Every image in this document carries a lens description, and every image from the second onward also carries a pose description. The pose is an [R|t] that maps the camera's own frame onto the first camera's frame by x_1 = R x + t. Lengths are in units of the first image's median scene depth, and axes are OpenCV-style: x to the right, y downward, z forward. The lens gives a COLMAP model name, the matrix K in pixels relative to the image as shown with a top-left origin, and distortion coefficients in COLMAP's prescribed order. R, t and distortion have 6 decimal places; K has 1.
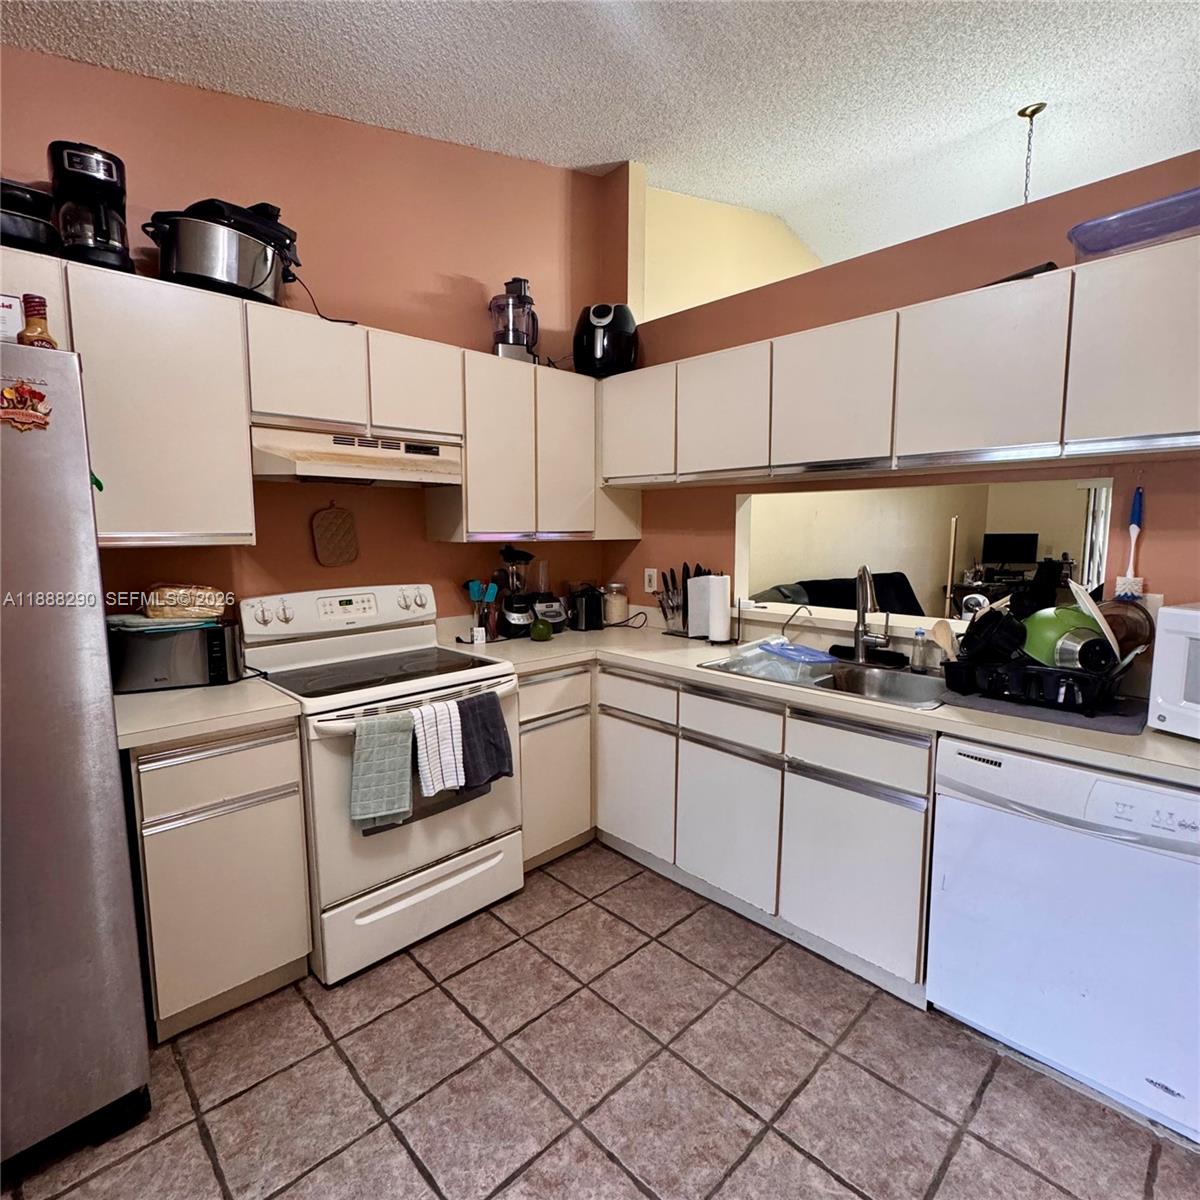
lens RADIAL K [[635.2, 0, 598.9], [0, 635.2, 598.2], [0, 0, 1]] dist [0.002547, -0.000812]
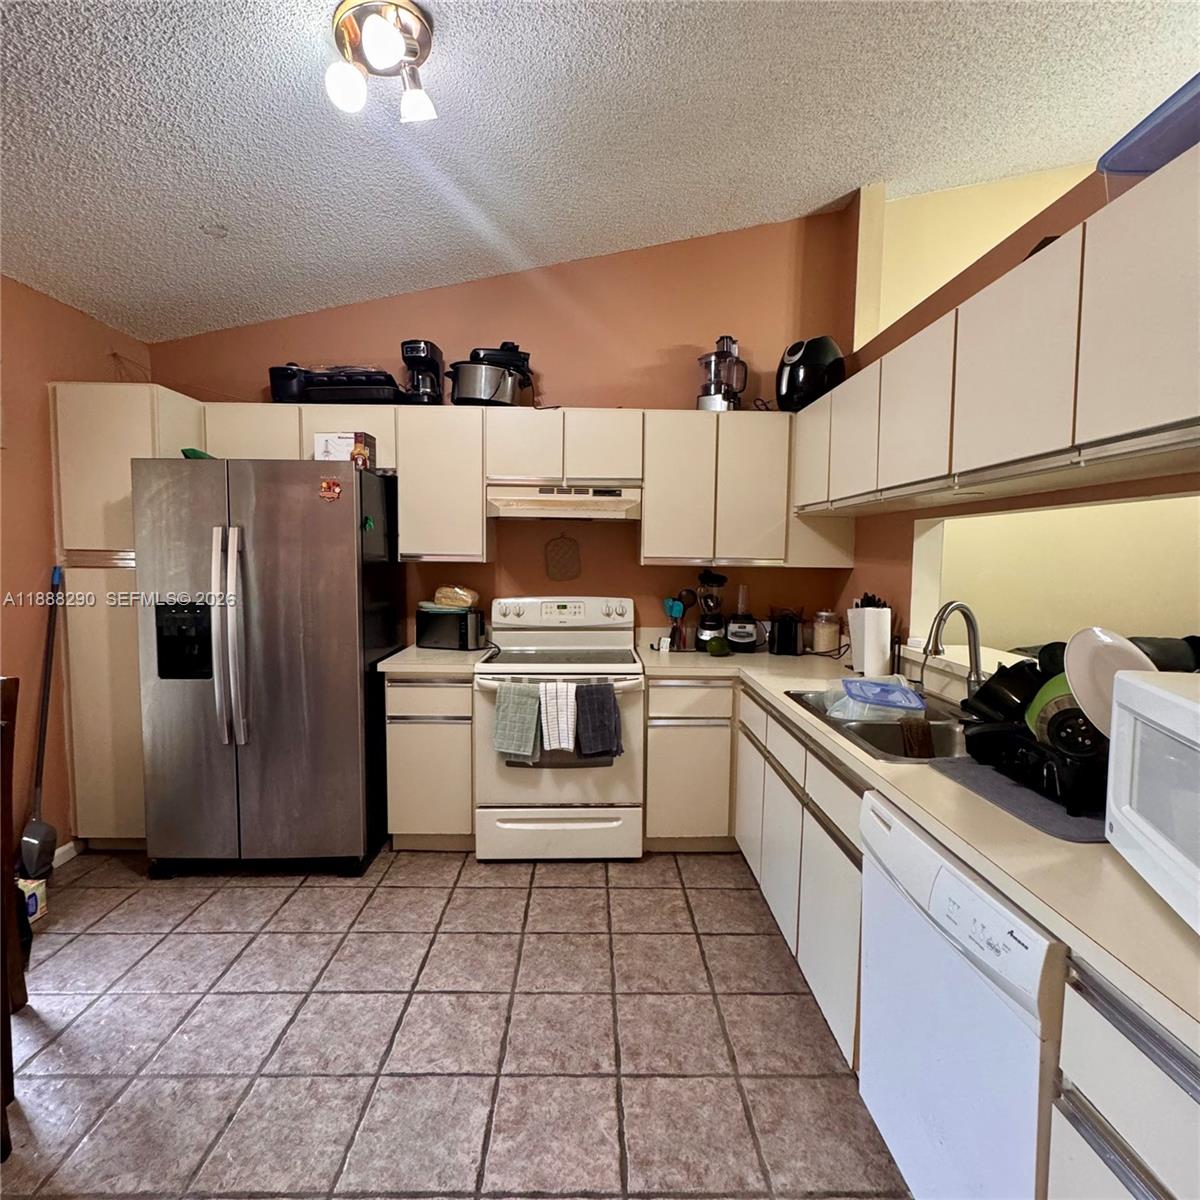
lens RADIAL K [[635.2, 0, 596.2], [0, 635.2, 597.6], [0, 0, 1]] dist [0.002547, -0.000812]
pose [[0.729904, 0.056787, -0.681187, 0.639135], [-0.088660, 0.995990, -0.011970, -0.003675], [0.677776, 0.069130, 0.732012, 0.053634]]
